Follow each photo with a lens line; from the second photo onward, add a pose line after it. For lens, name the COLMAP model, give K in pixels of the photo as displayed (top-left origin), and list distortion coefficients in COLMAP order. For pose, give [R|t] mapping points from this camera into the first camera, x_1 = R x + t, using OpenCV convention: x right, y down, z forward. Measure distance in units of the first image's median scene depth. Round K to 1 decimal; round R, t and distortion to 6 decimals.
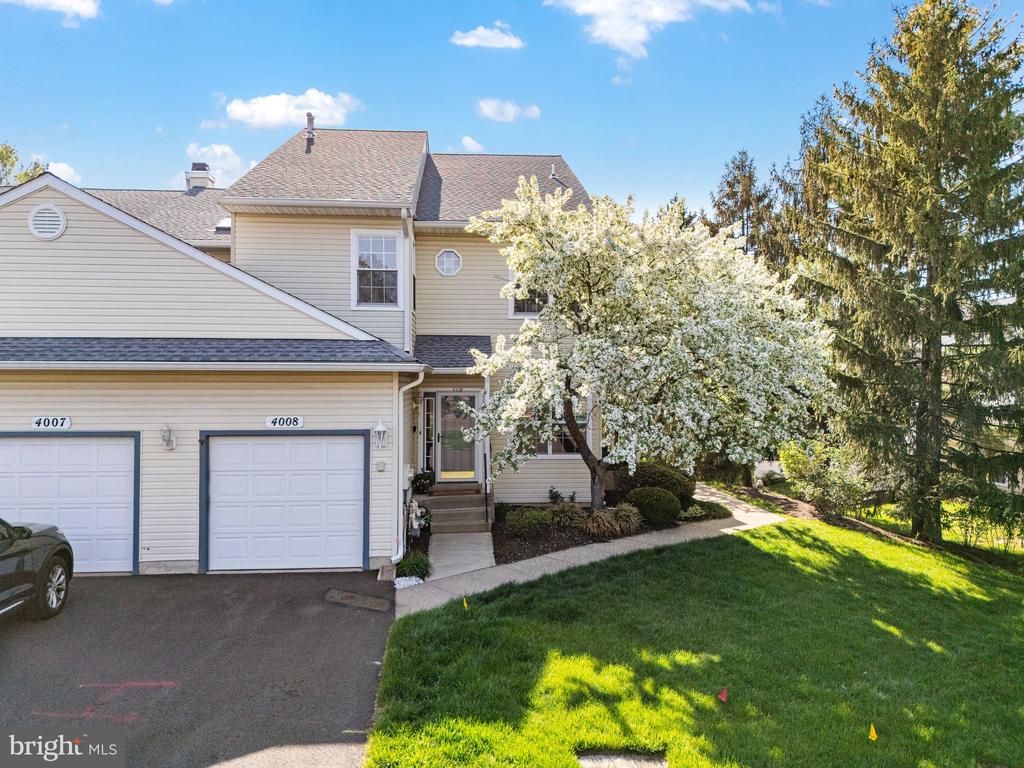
lens RADIAL K [[718.1, 0, 512.1], [0, 718.1, 387.4], [0, 0, 1]] dist [0.032252, -0.022200]
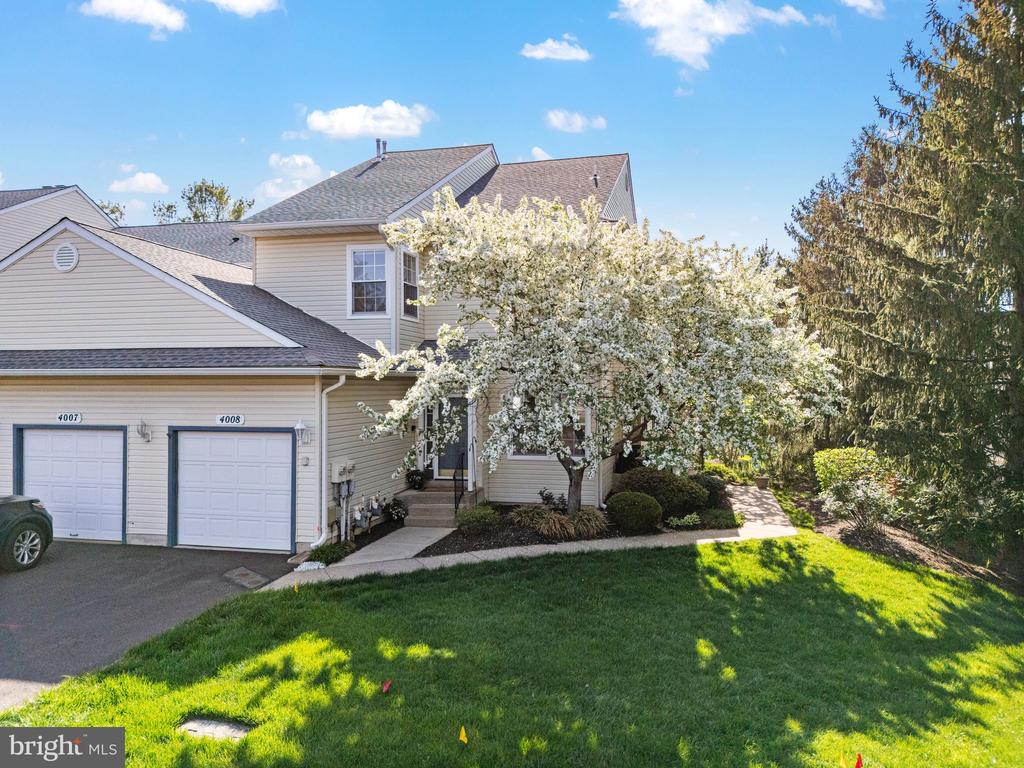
lens RADIAL K [[718.1, 0, 518.1], [0, 718.1, 381.5], [0, 0, 1]] dist [0.032252, -0.022200]
pose [[0.955494, -0.003405, -0.294991, 0.466516], [0.000301, 0.999944, -0.010566, -0.000419], [0.295011, 0.010007, 0.955441, 0.035183]]
